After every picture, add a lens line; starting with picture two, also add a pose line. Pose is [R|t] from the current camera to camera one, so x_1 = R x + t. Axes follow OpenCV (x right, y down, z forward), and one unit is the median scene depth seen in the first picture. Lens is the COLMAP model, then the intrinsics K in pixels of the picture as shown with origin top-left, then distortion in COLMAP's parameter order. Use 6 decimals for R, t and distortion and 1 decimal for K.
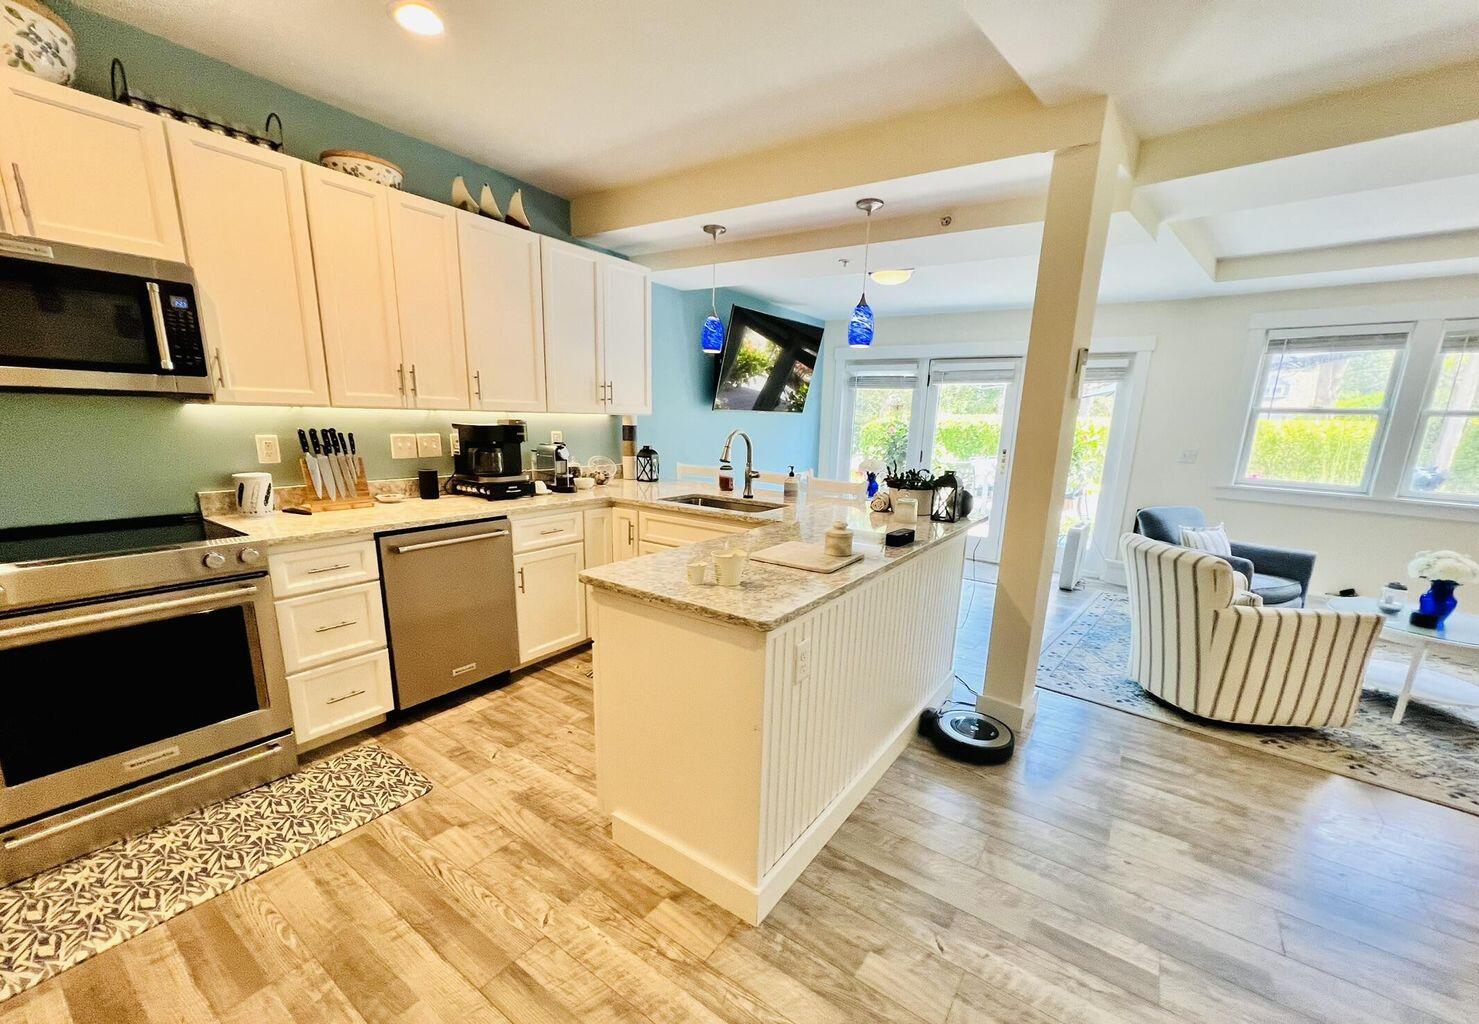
lens RADIAL K [[594.8, 0, 741.7], [0, 594.8, 554.3], [0, 0, 1]] dist [-0.002679, 0.000108]
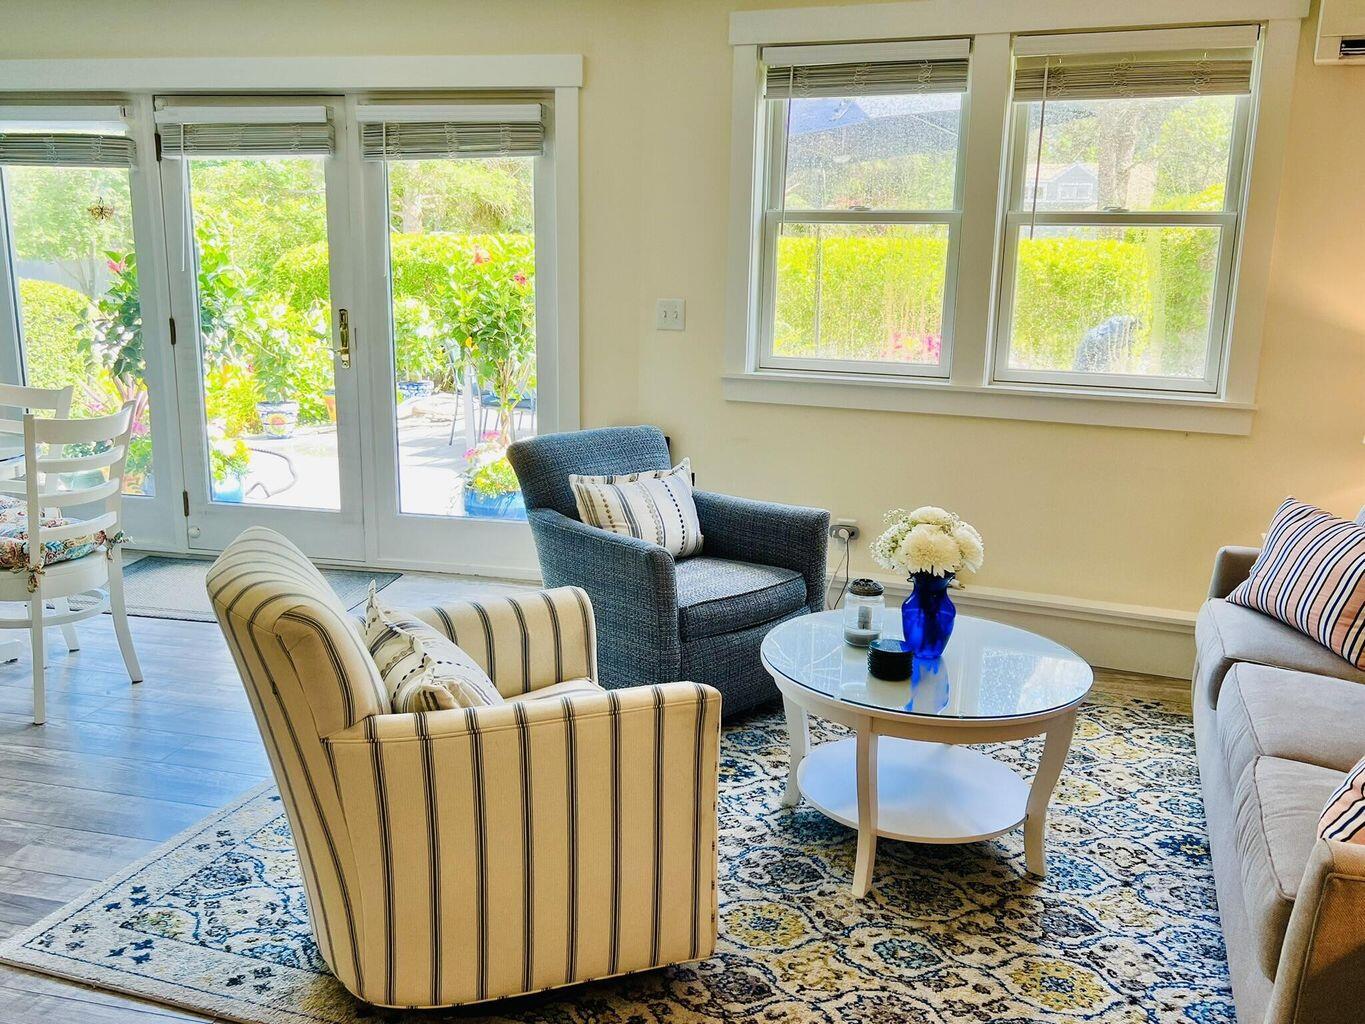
lens RADIAL K [[1163.3, 0, 682.5], [0, 1163.3, 544.1], [0, 0, 1]] dist [0.065648, -0.087291]
pose [[0.926732, -0.101203, 0.361836, 0.663586], [0.092488, 0.994854, 0.041375, -0.034750], [-0.364161, -0.004878, 0.931323, 0.206259]]
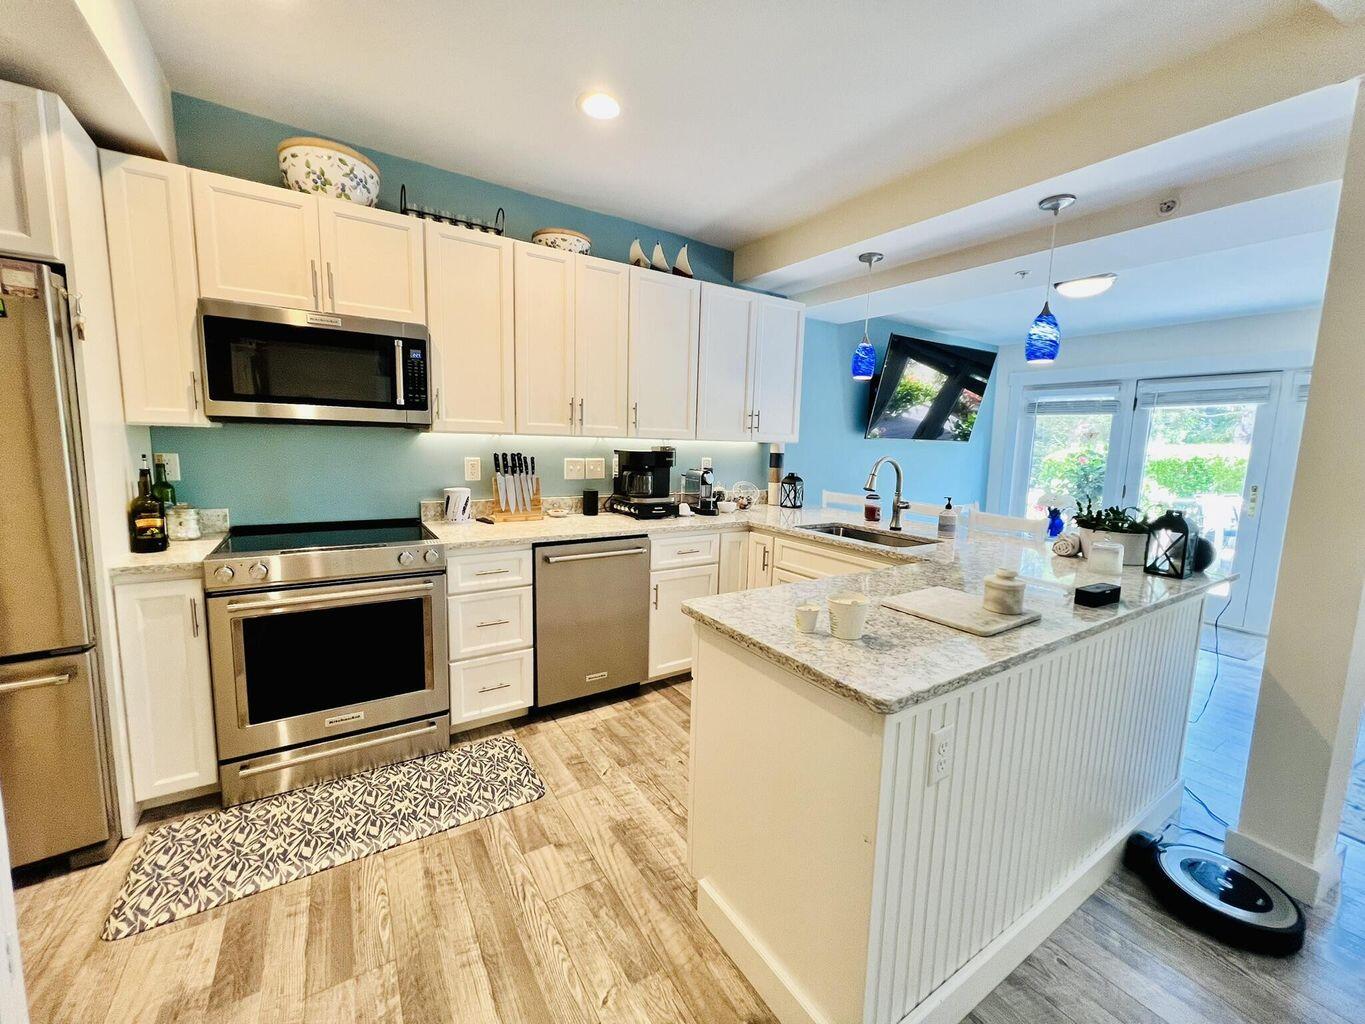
lens RADIAL K [[545.5, 0, 680.7], [0, 545.5, 508.9], [0, 0, 1]] dist [-0.001785, -0.000091]
pose [[0.924832, 0.041920, -0.378060, 0.025294], [-0.085915, 0.991245, -0.100258, -0.017038], [0.370547, 0.125203, 0.920336, 0.115201]]
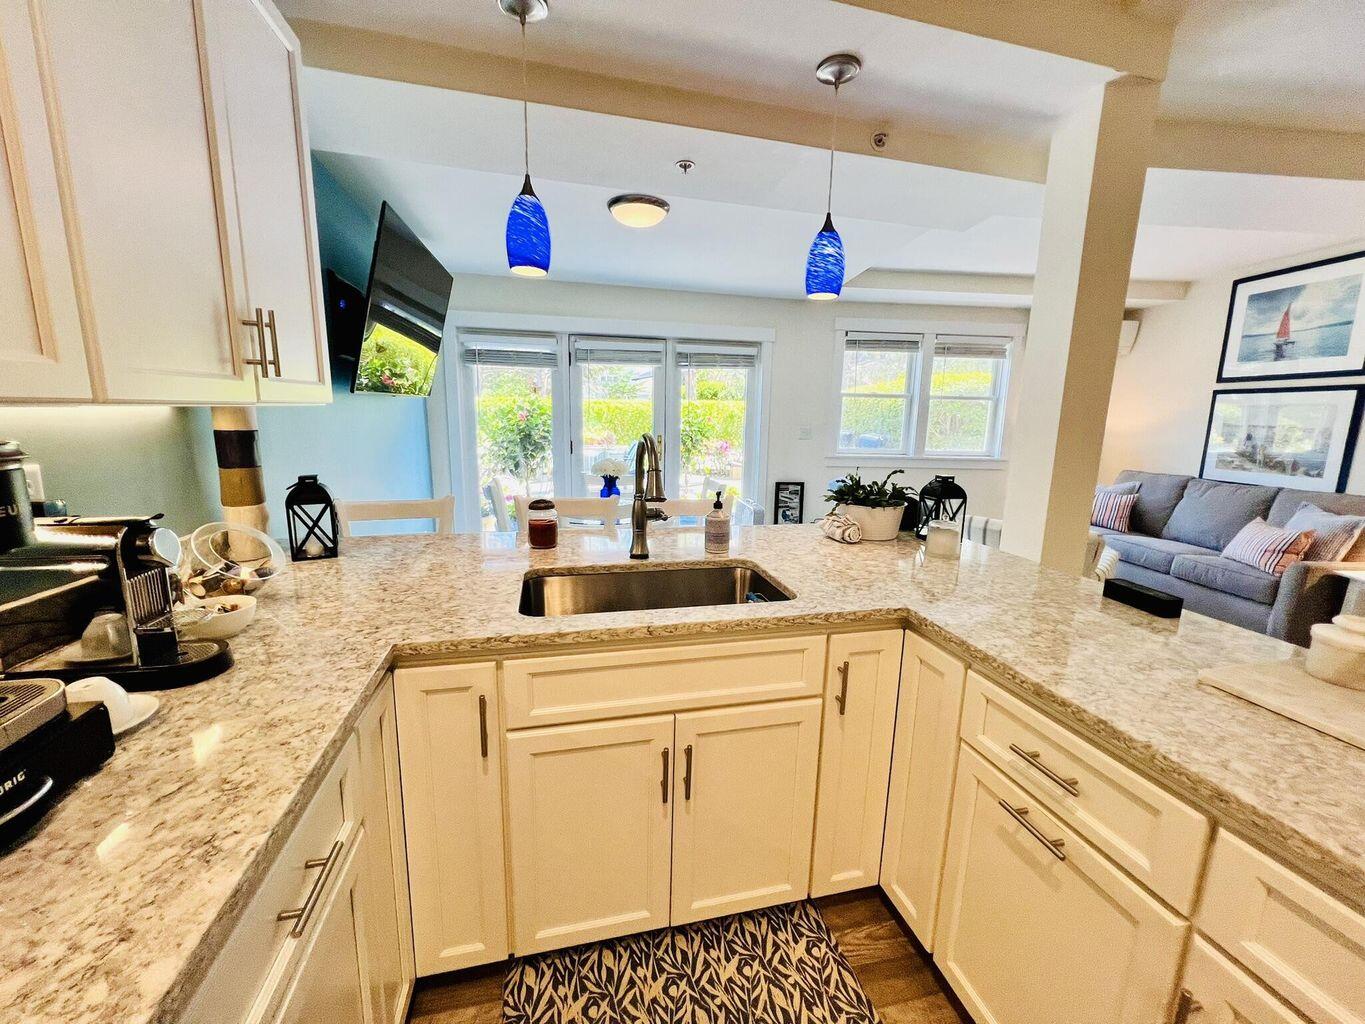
lens RADIAL K [[546.4, 0, 680.6], [0, 546.4, 509.0], [0, 0, 1]] dist [-0.001520, 0.000230]
pose [[0.667584, -0.150290, 0.729208, -0.373335], [0.170054, 0.984305, 0.047183, -0.183088], [-0.724854, 0.092506, 0.682663, 0.747718]]
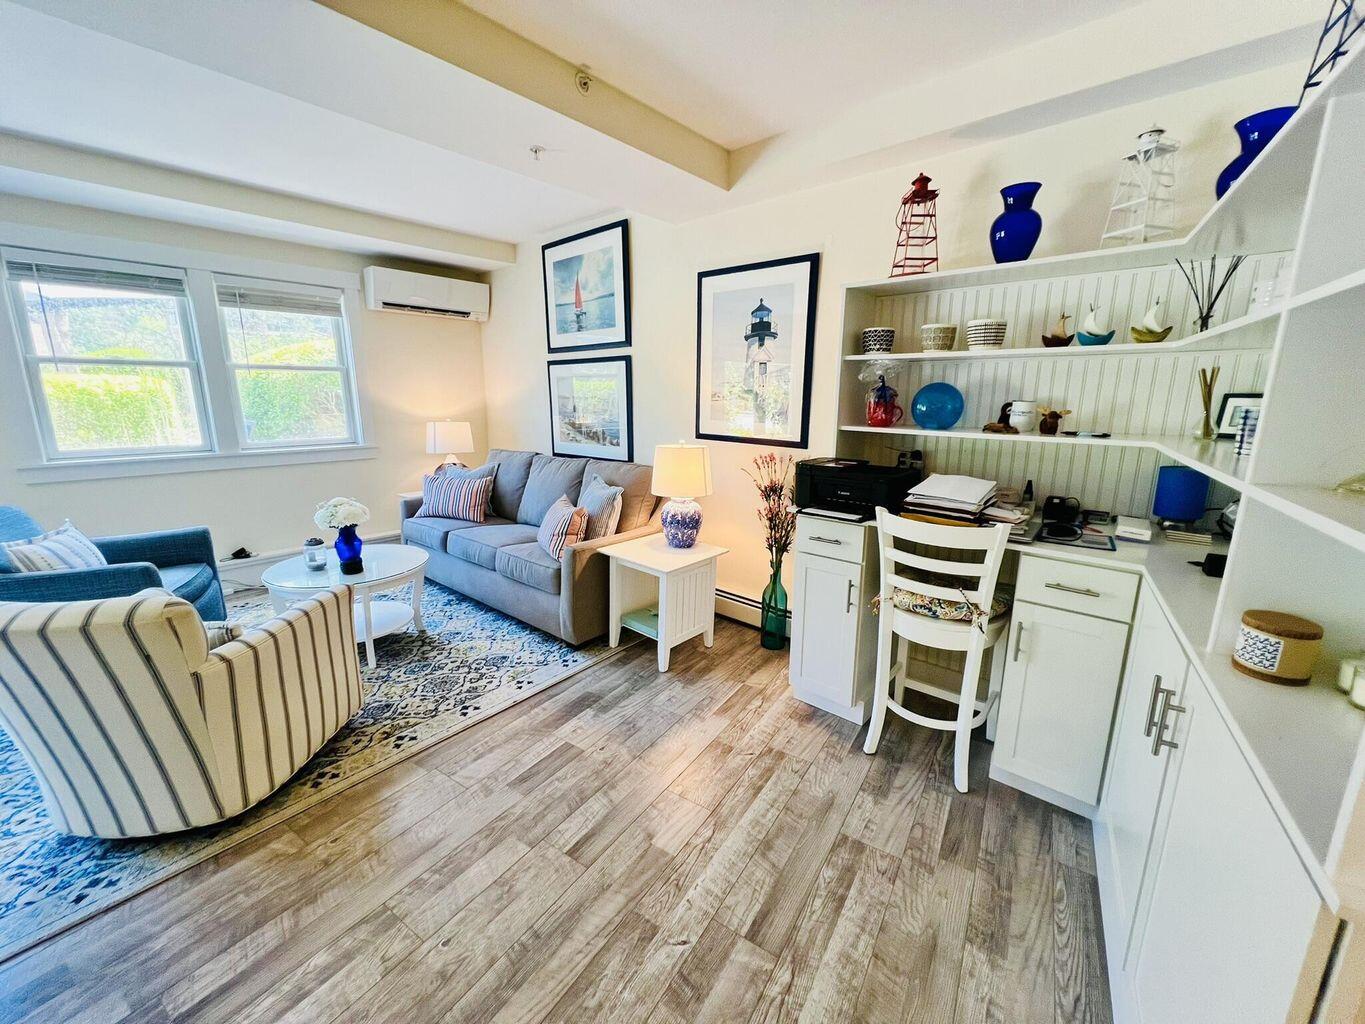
lens RADIAL K [[546.4, 0, 680.6], [0, 546.4, 509.0], [0, 0, 1]] dist [-0.001520, 0.000230]
pose [[-0.032936, -0.239624, 0.970307, 0.227679], [0.221548, 0.944931, 0.240878, -0.084362], [-0.974593, 0.222903, 0.021966, 0.389398]]
